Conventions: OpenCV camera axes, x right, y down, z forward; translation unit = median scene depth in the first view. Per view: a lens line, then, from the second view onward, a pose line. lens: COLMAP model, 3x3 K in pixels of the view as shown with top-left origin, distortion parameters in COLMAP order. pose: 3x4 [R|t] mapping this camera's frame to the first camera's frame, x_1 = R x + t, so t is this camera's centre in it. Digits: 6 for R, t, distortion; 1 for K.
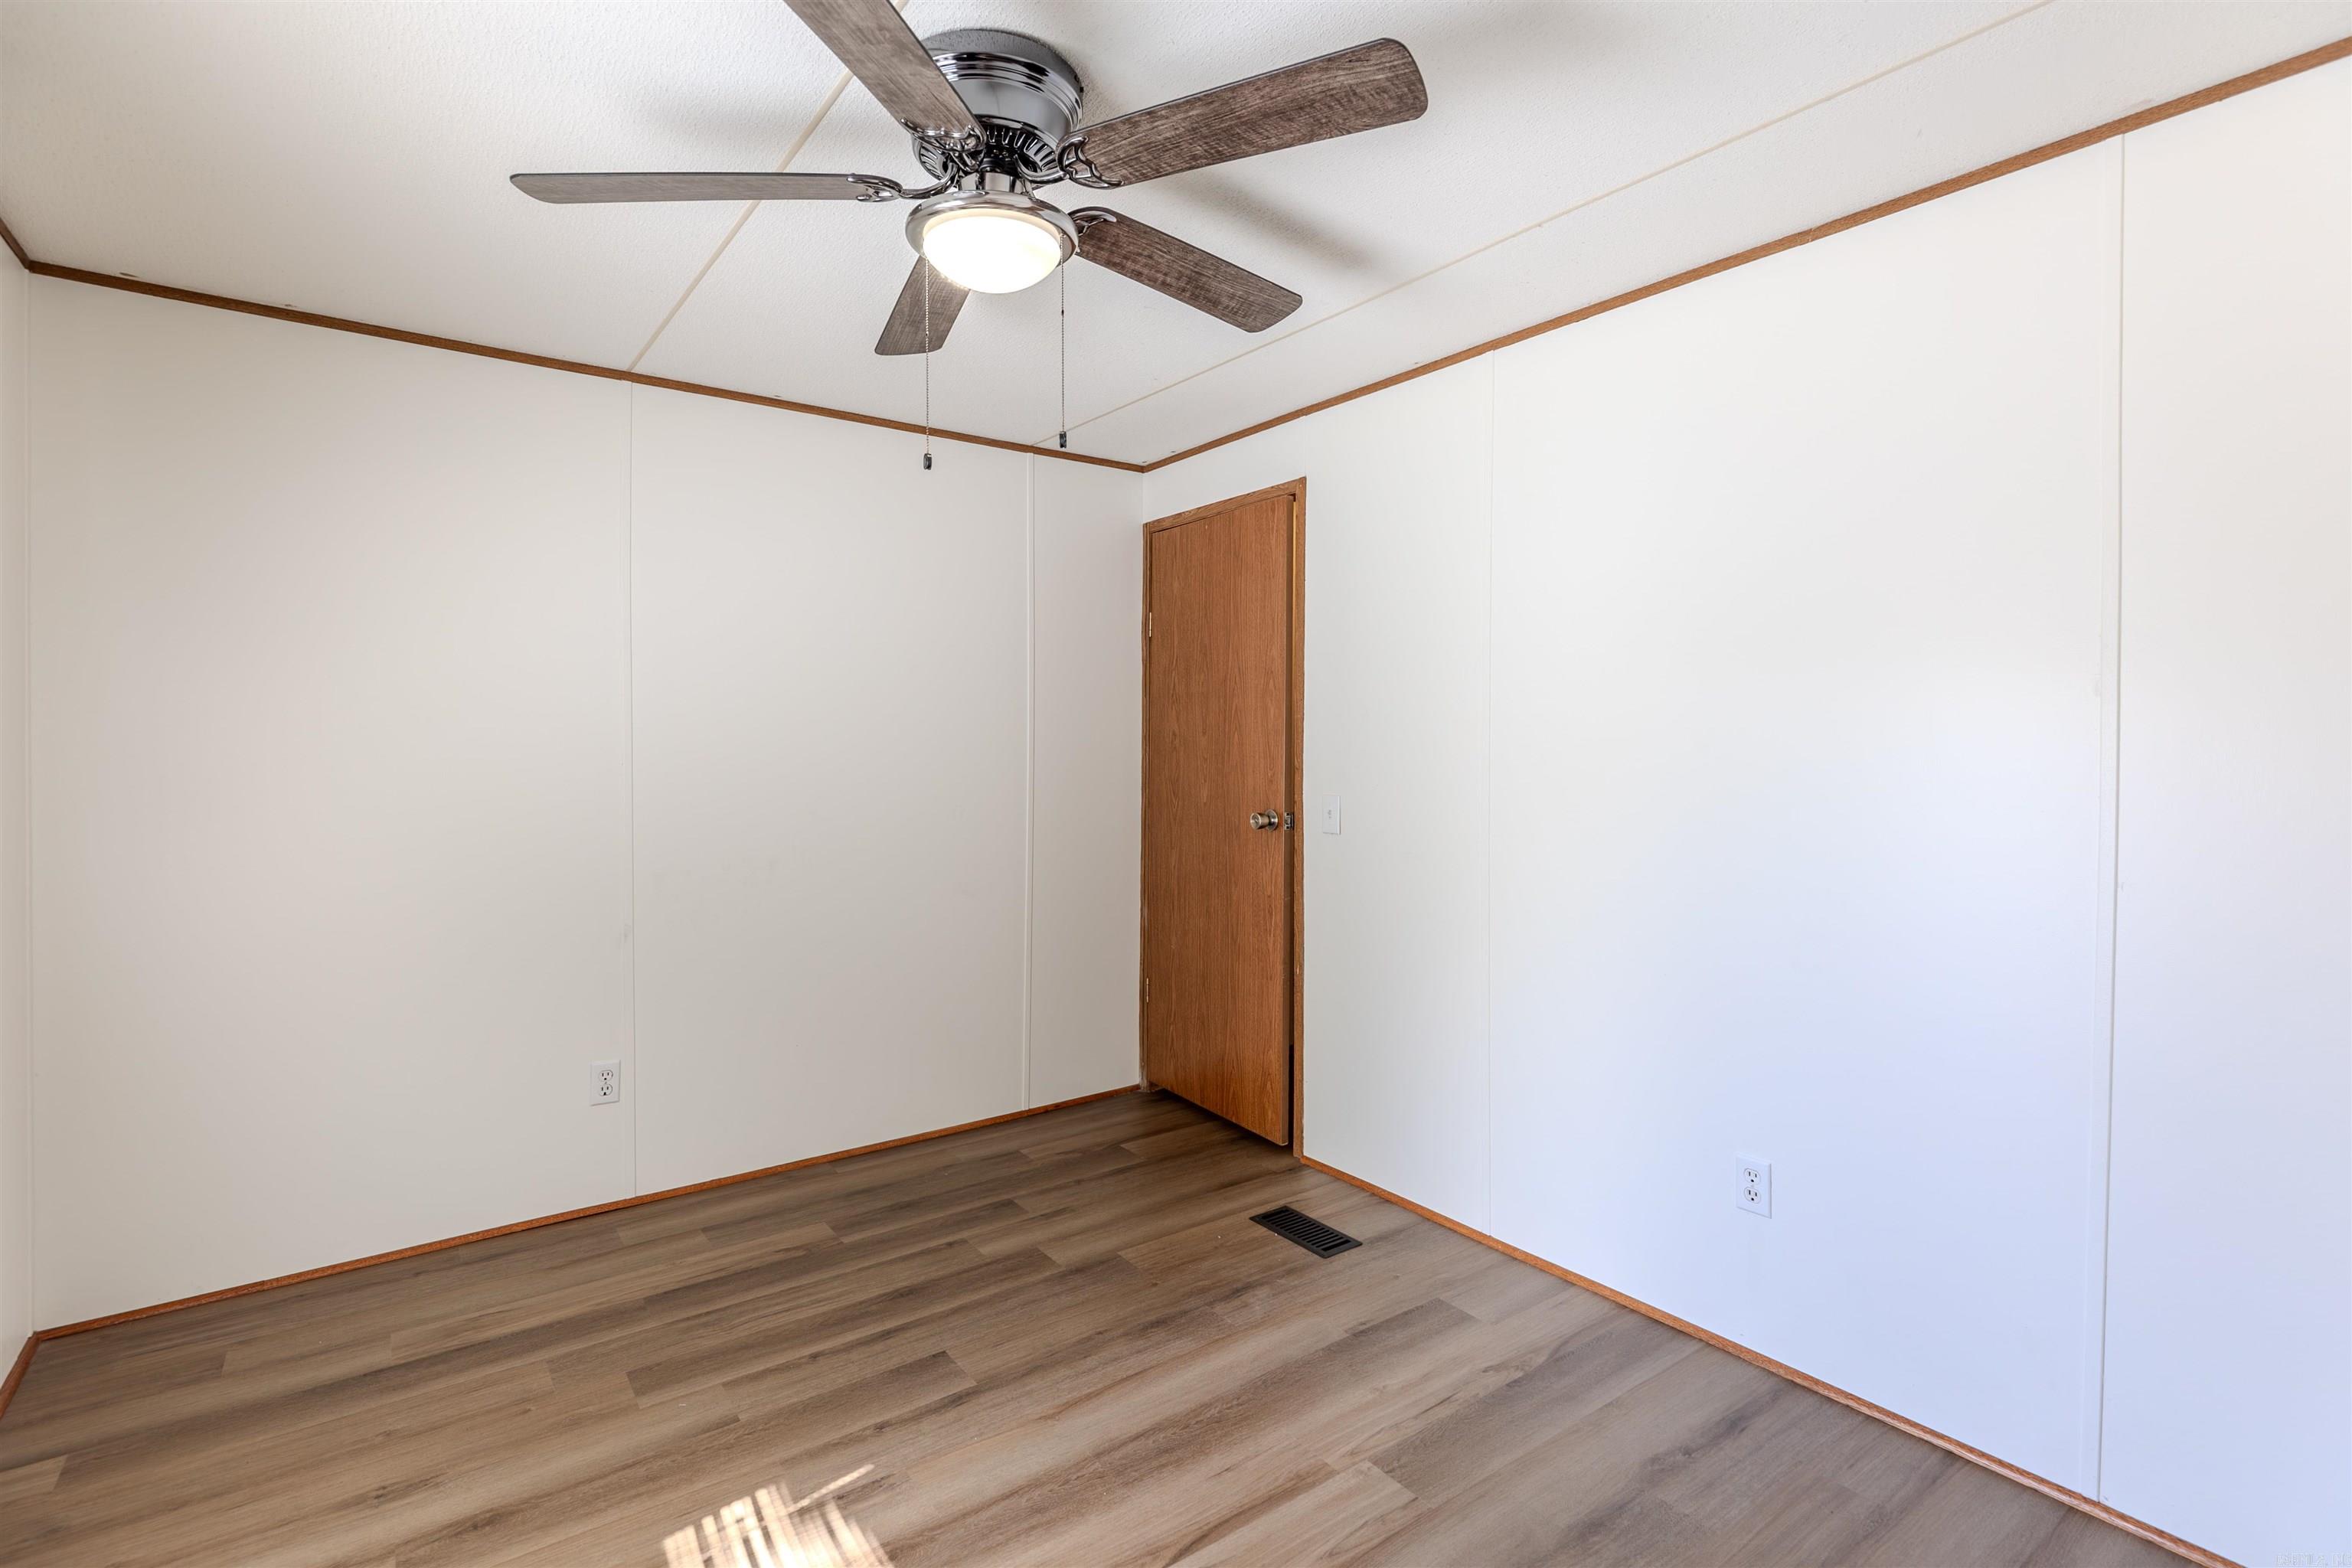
lens RADIAL K [[1083.4, 0, 1202.7], [0, 1083.4, 744.7], [0, 0, 1]] dist [0.012365, -0.003981]
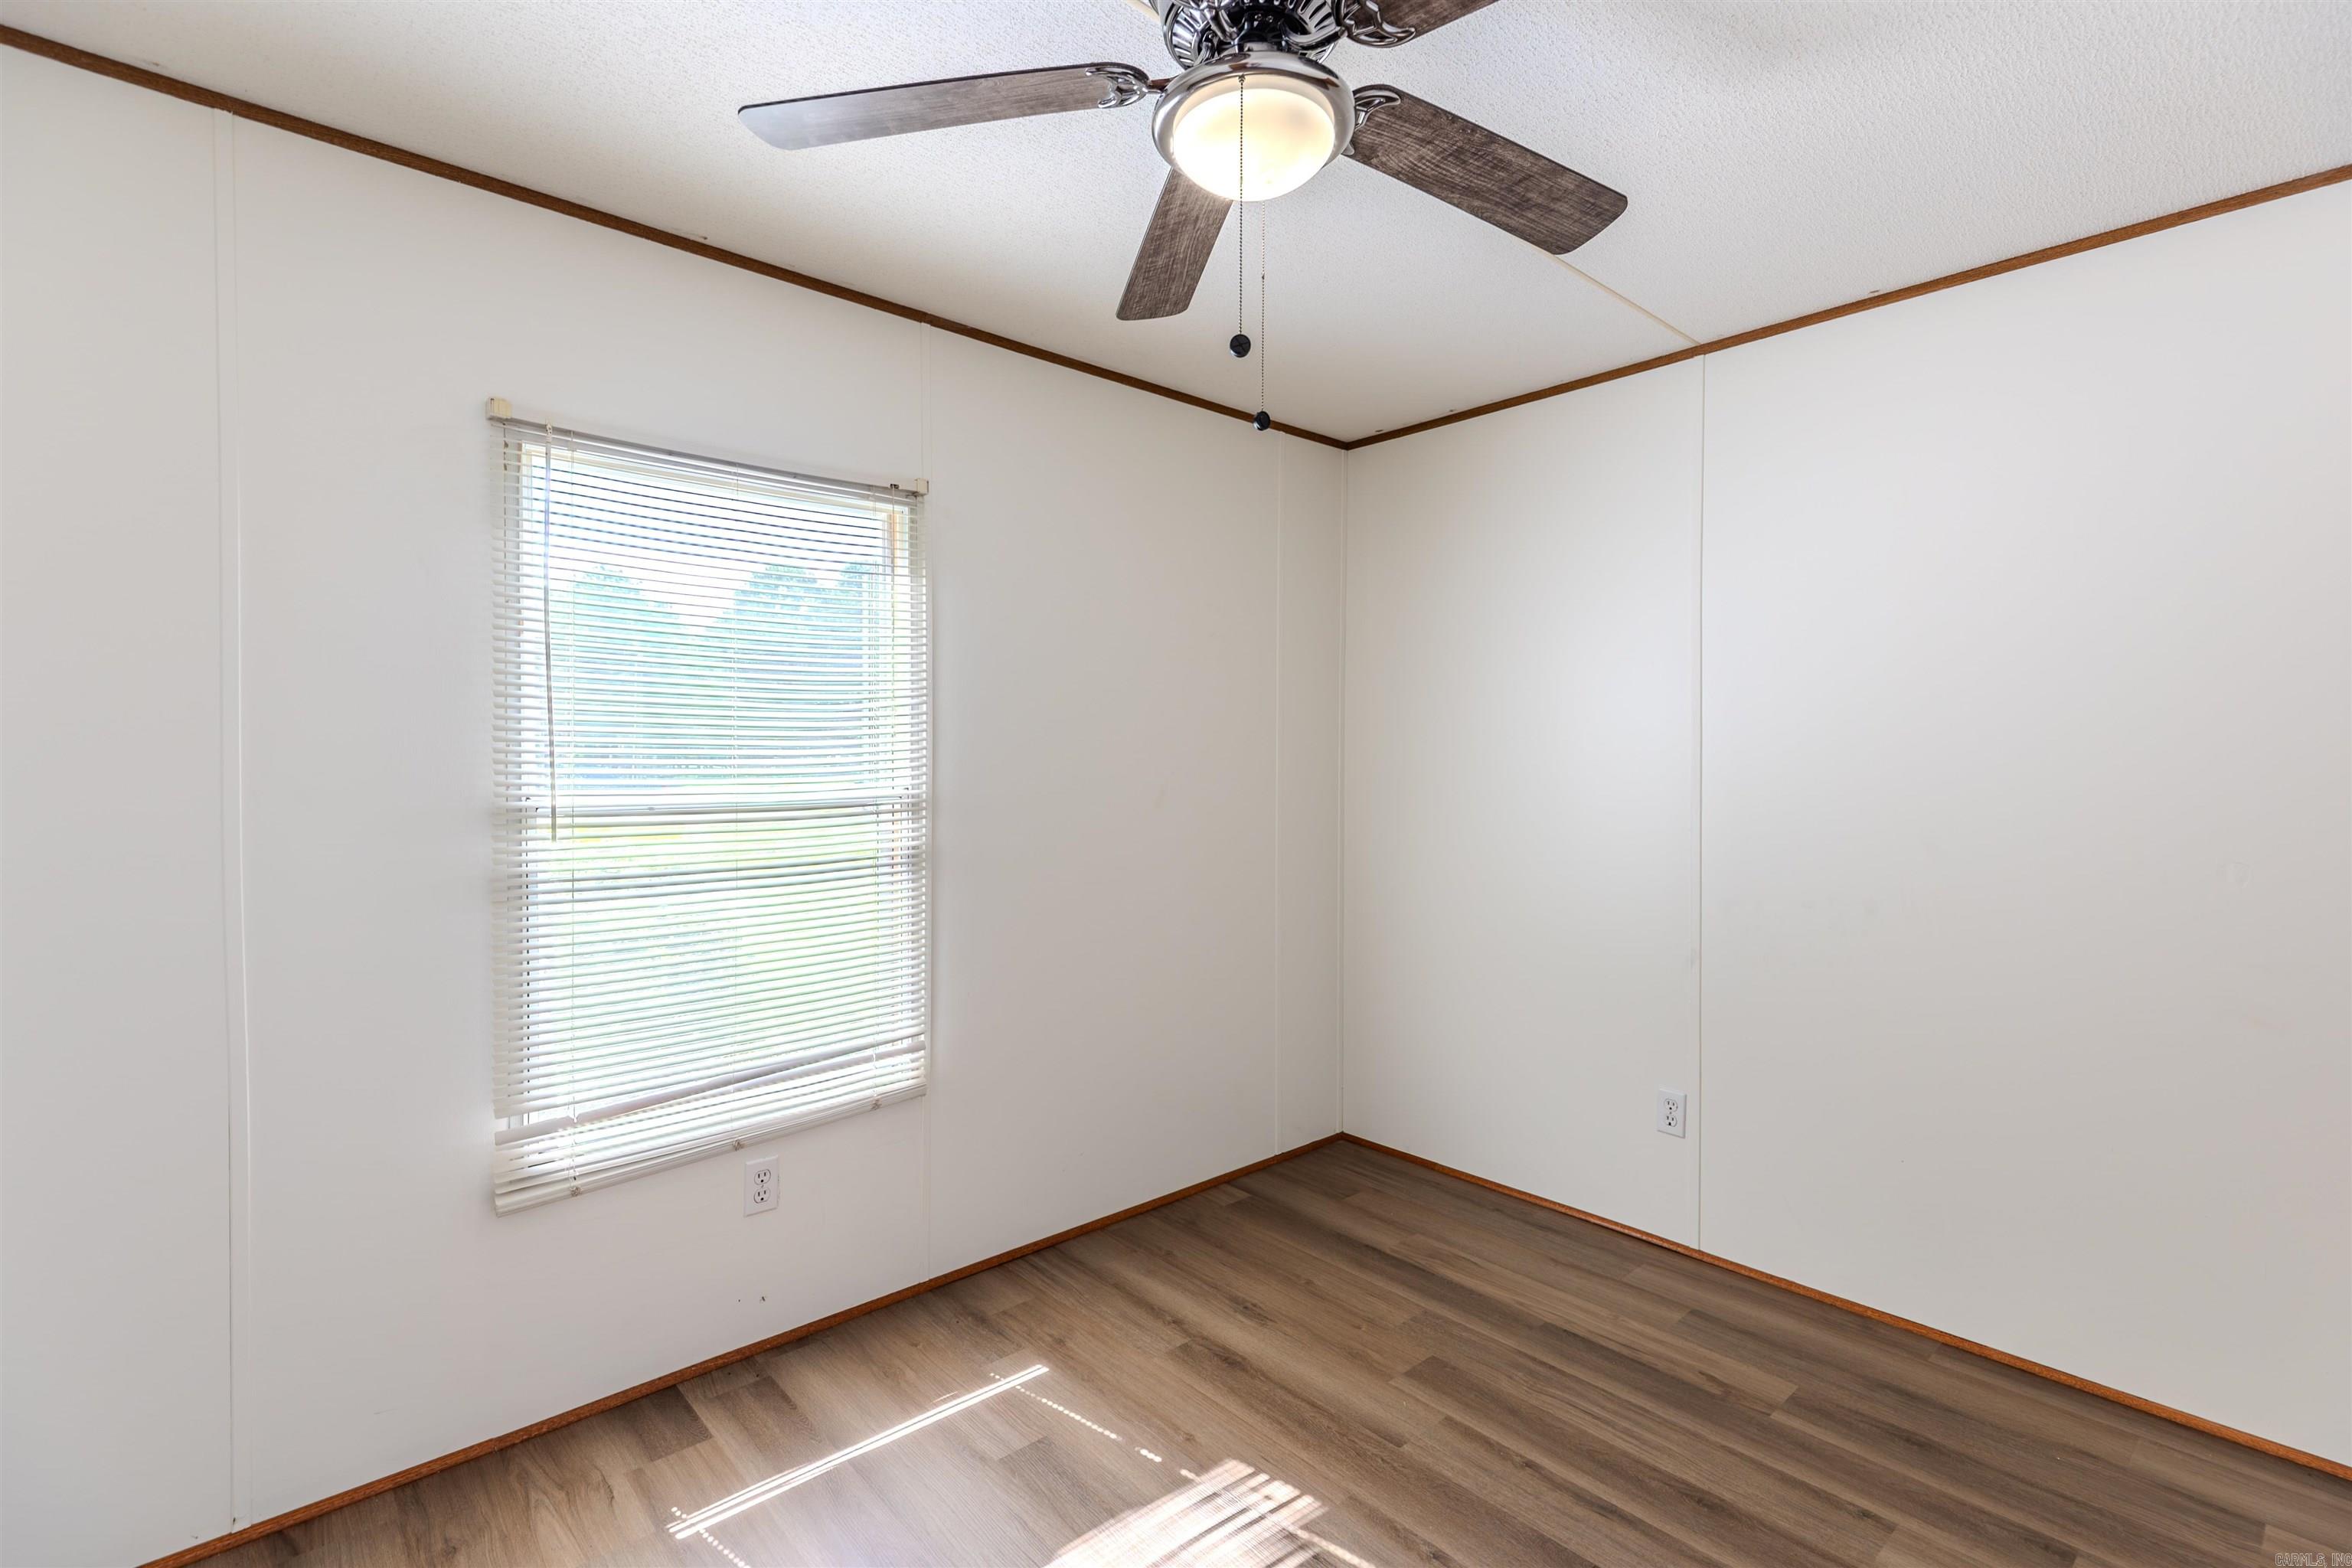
lens RADIAL K [[1083.4, 0, 1171.0], [0, 1083.4, 760.0], [0, 0, 1]] dist [0.012365, -0.003981]
pose [[0.093404, -0.002915, -0.995624, 0.407840], [-0.007928, 0.999962, -0.003672, 0.014774], [0.995597, 0.008236, 0.093377, 0.558469]]
